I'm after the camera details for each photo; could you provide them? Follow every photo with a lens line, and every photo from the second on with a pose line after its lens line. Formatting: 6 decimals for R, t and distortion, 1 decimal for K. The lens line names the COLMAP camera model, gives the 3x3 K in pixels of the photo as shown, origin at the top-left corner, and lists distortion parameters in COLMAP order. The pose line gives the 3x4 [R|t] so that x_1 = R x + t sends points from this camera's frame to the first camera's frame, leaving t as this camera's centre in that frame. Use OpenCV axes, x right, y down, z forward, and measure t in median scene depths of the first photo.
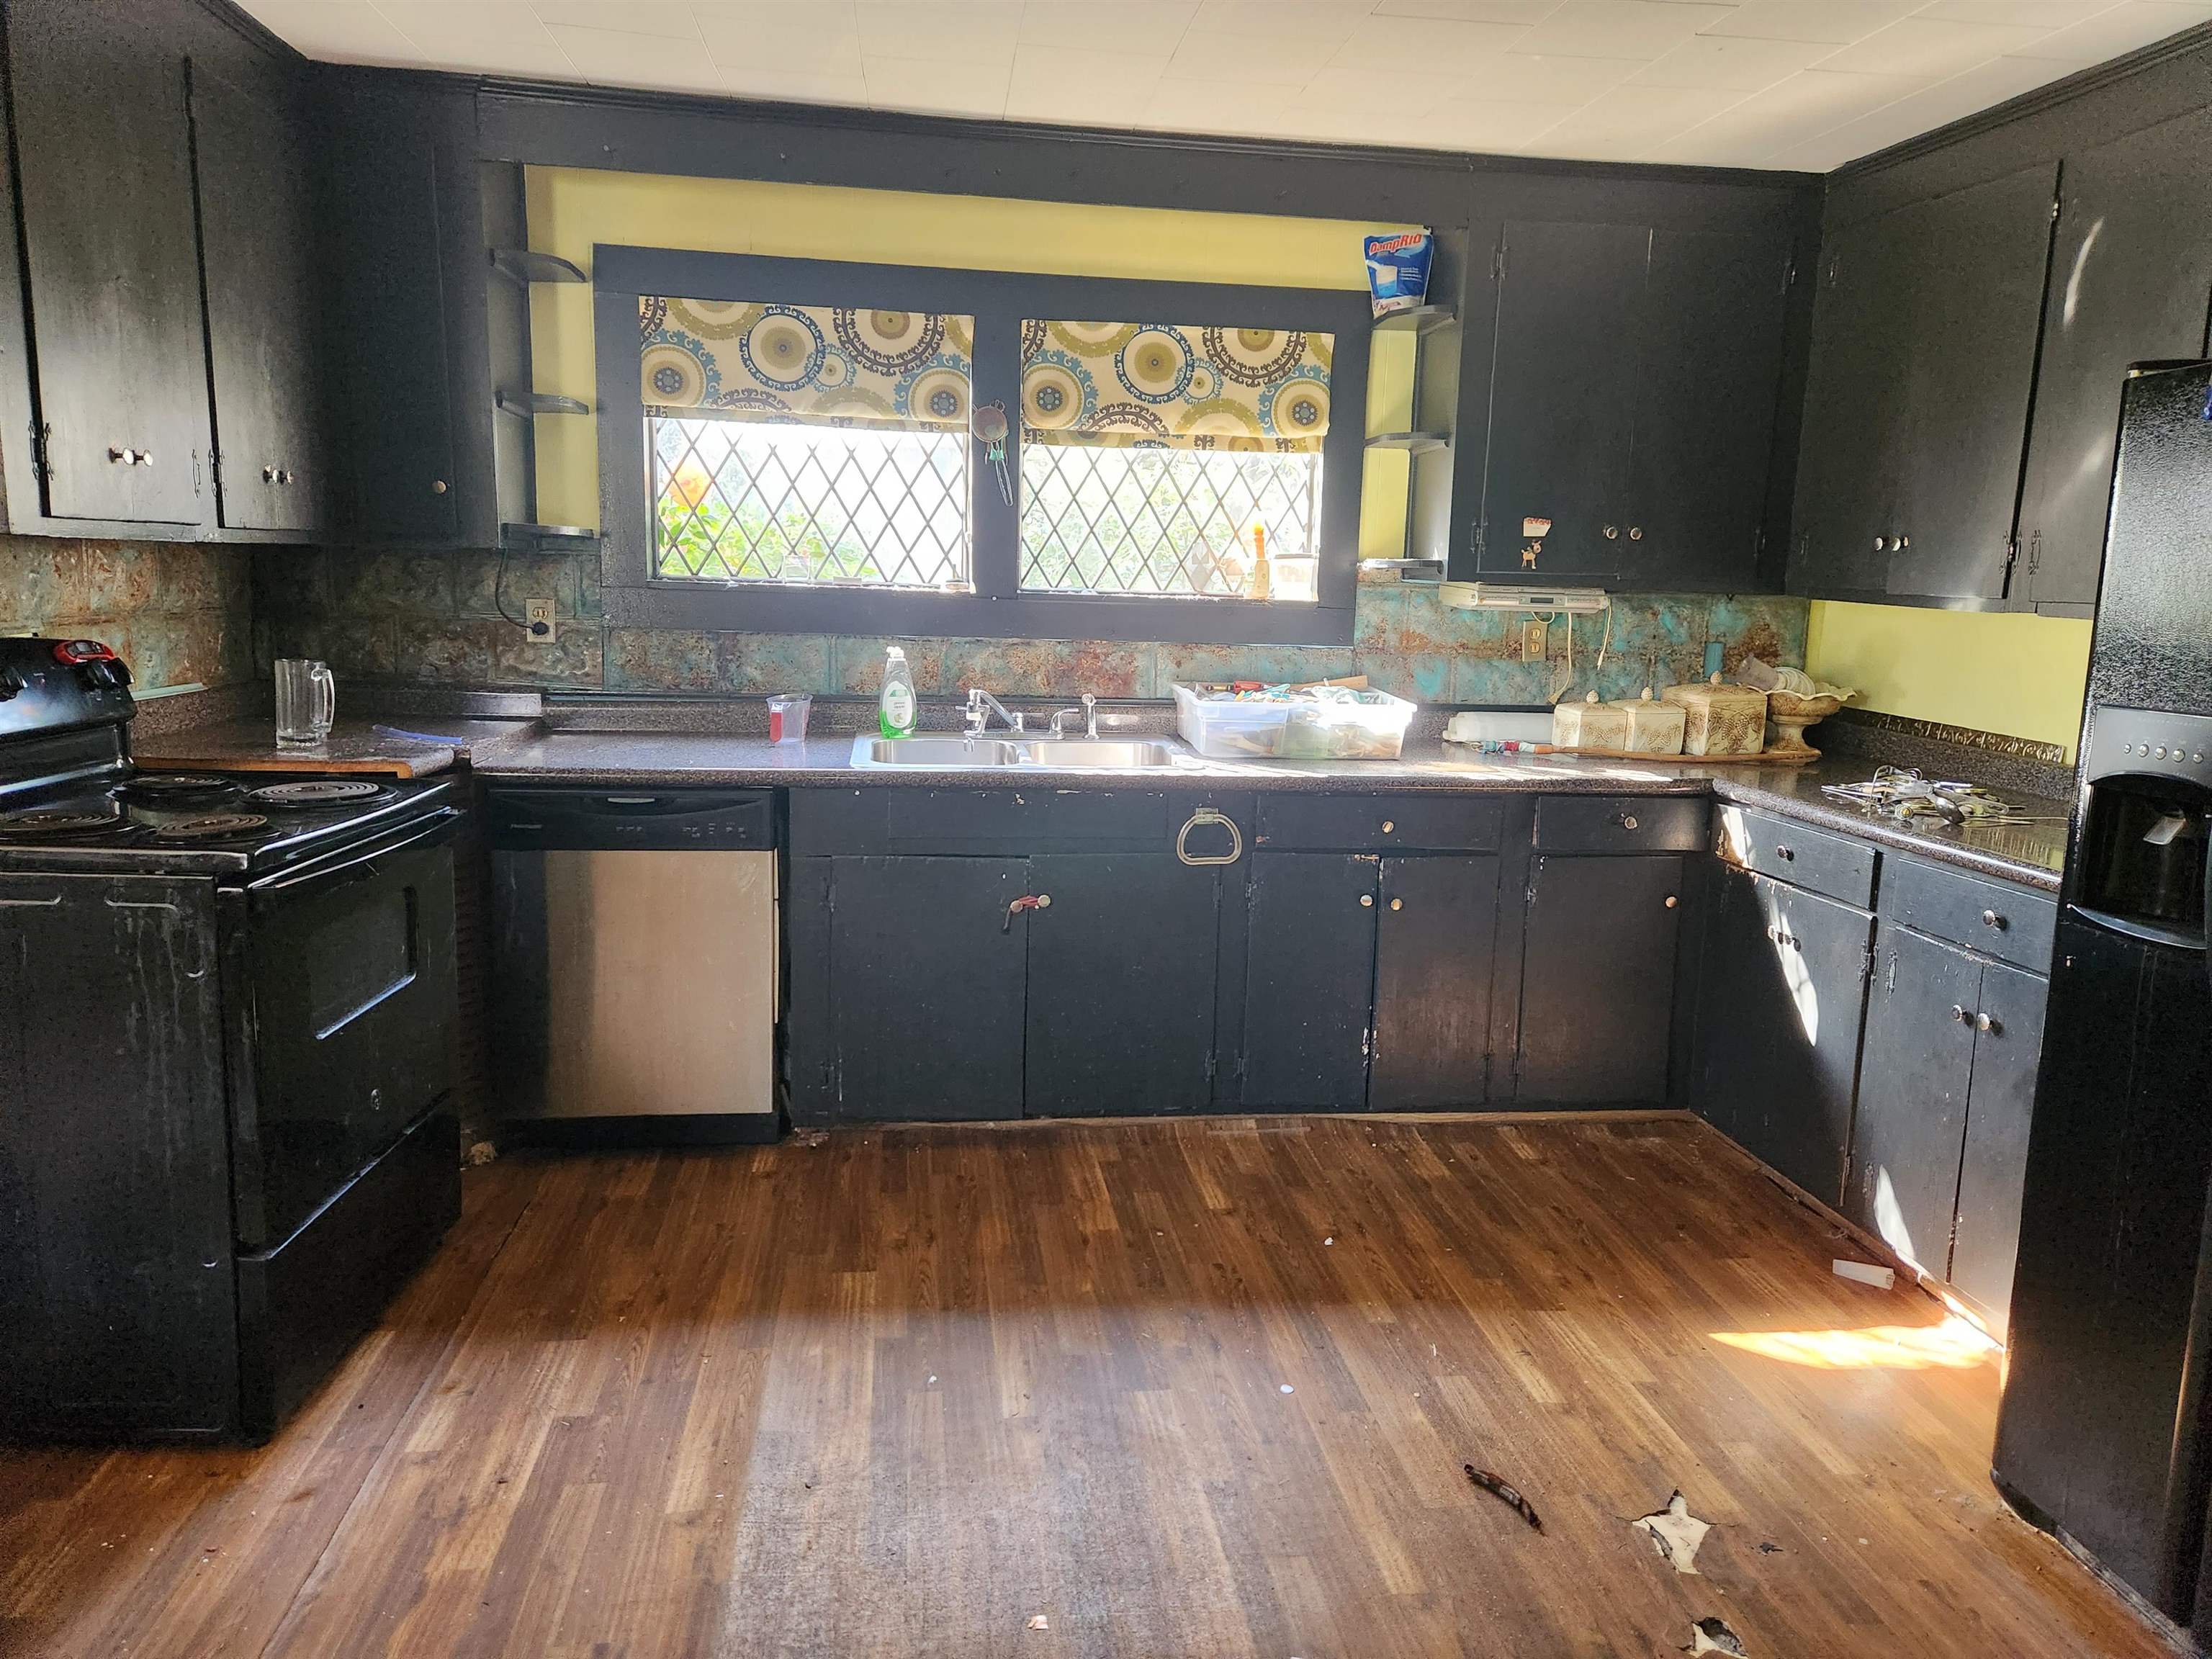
lens RADIAL K [[1482.3, 0, 1106.0], [0, 1482.3, 829.5], [0, 0, 1]] dist [0.061540, -0.061468]
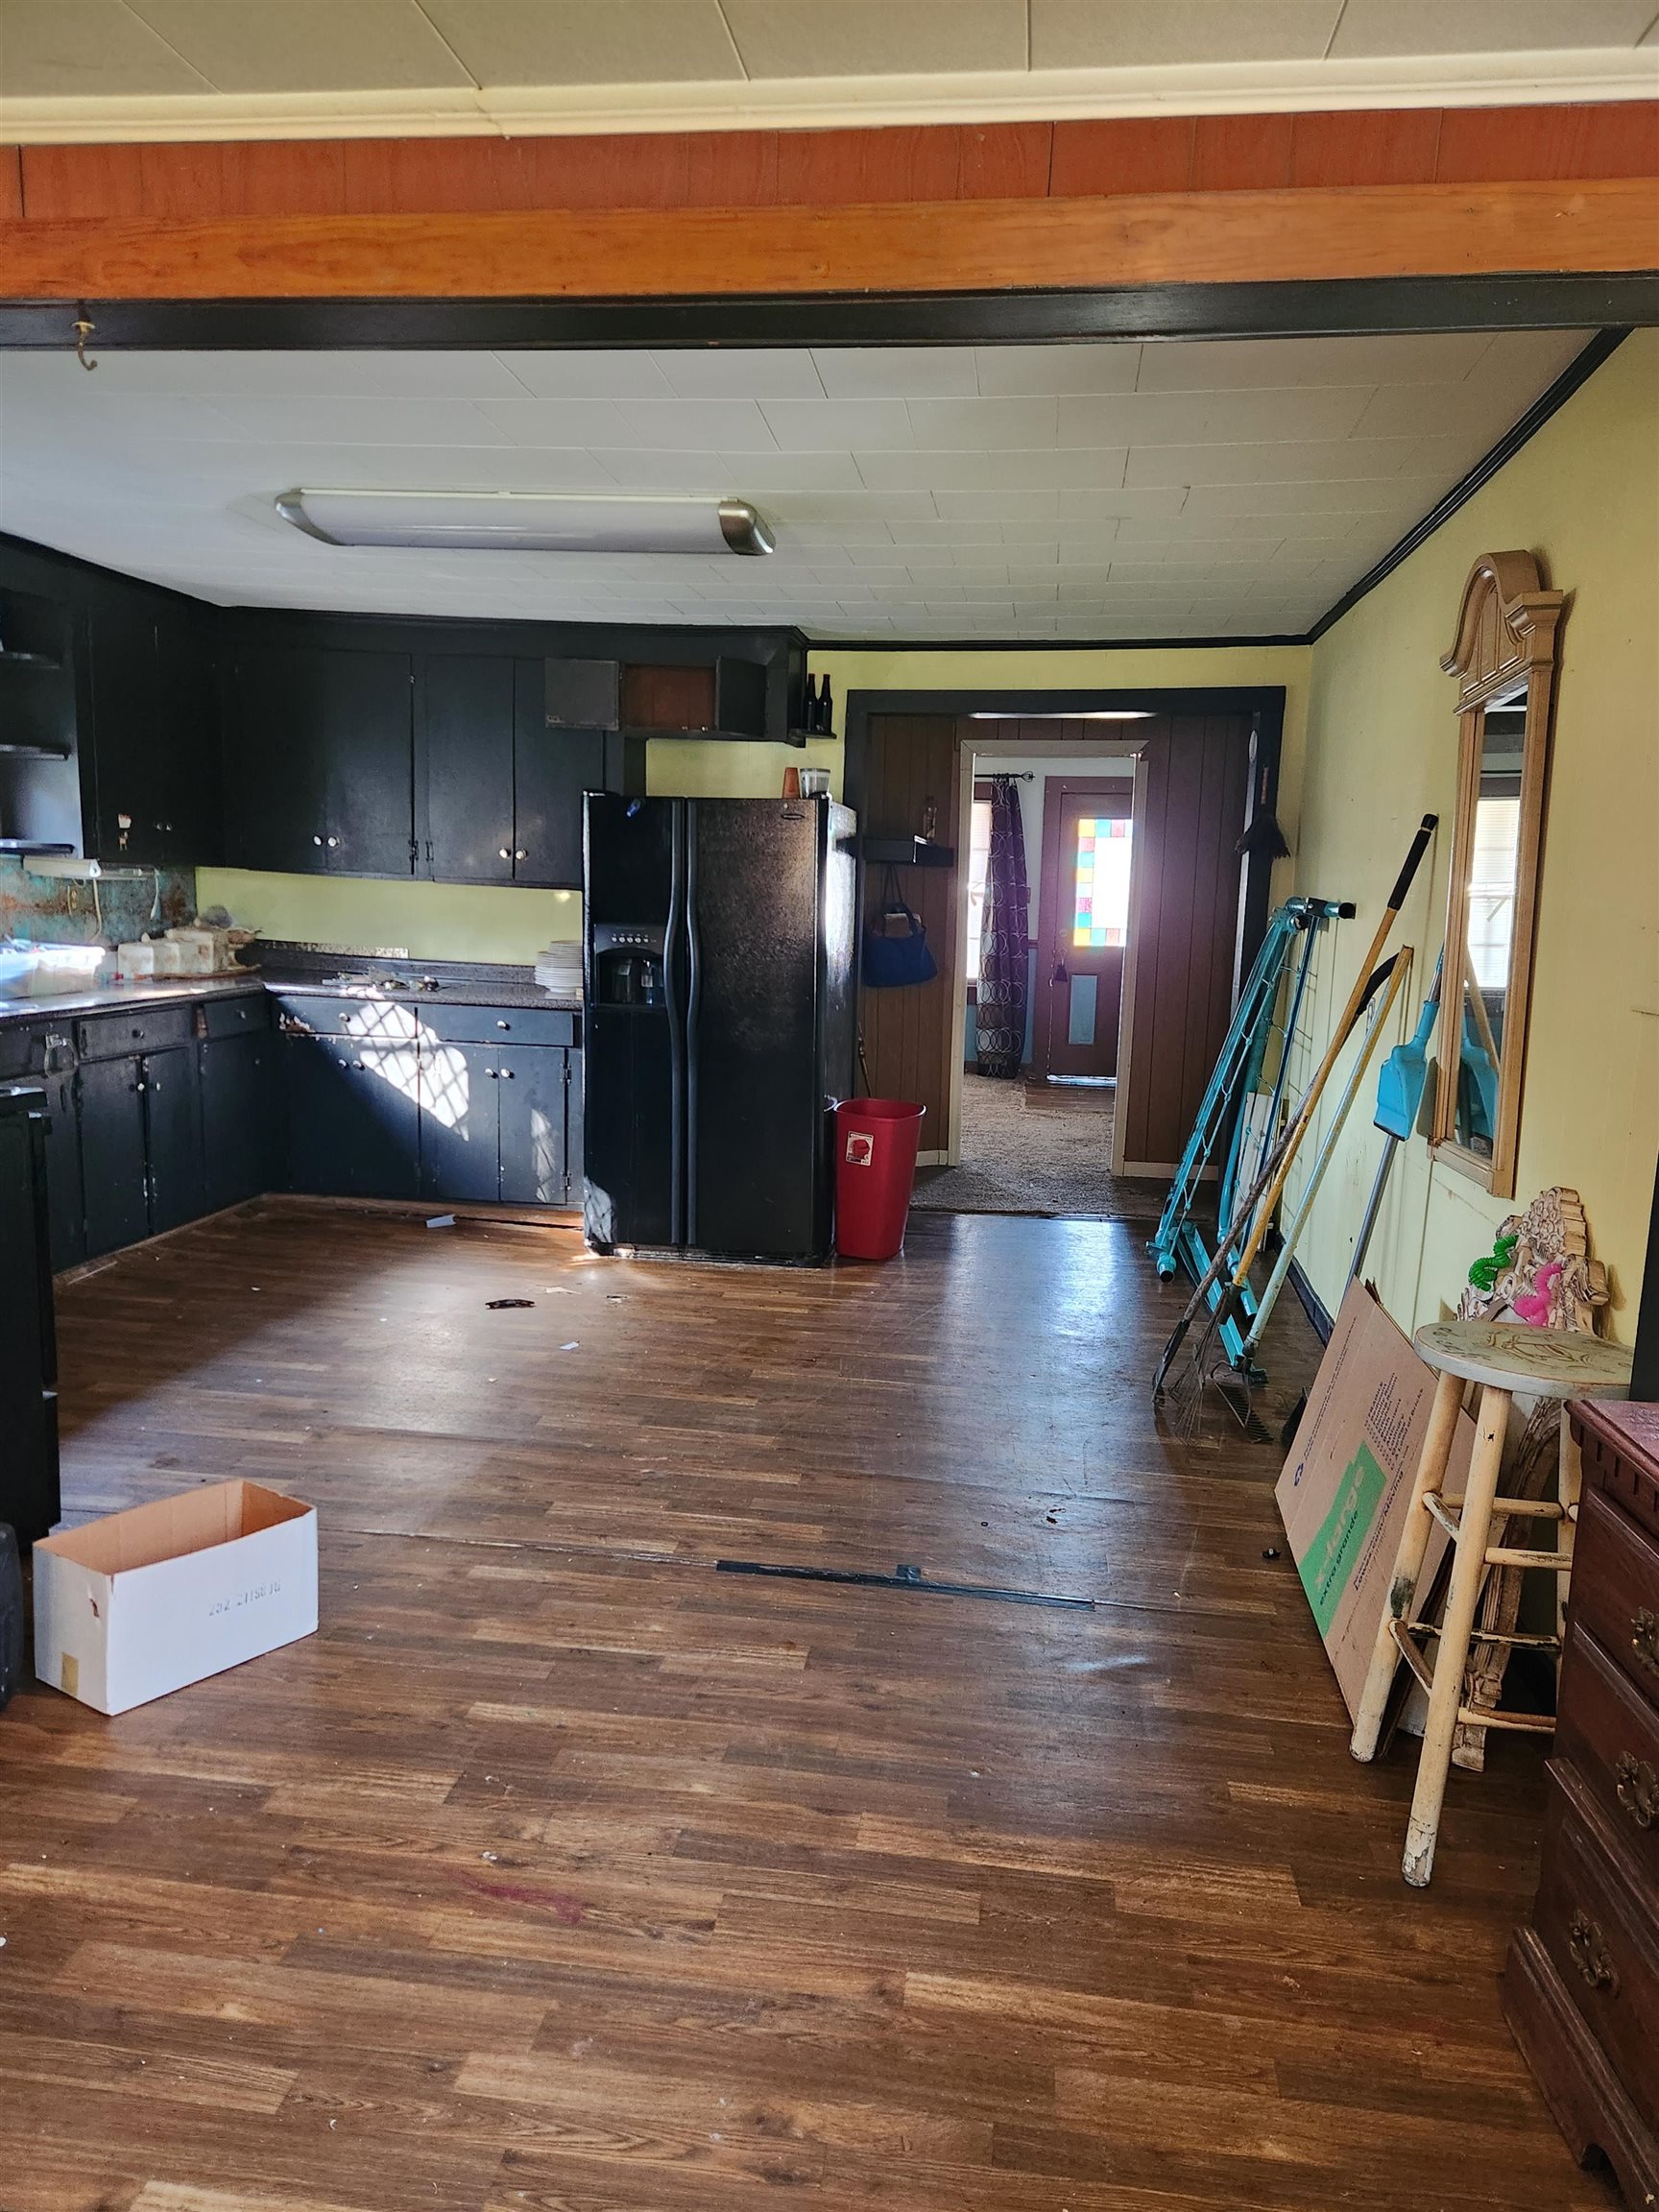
lens RADIAL K [[1482.3, 0, 838.3], [0, 1482.3, 1096.9], [0, 0, 1]] dist [0.061540, -0.061468]
pose [[0.261961, -0.152873, 0.952894, -1.045185], [0.134485, 0.983523, 0.120816, -0.026082], [-0.955662, 0.096501, 0.278204, -0.036699]]
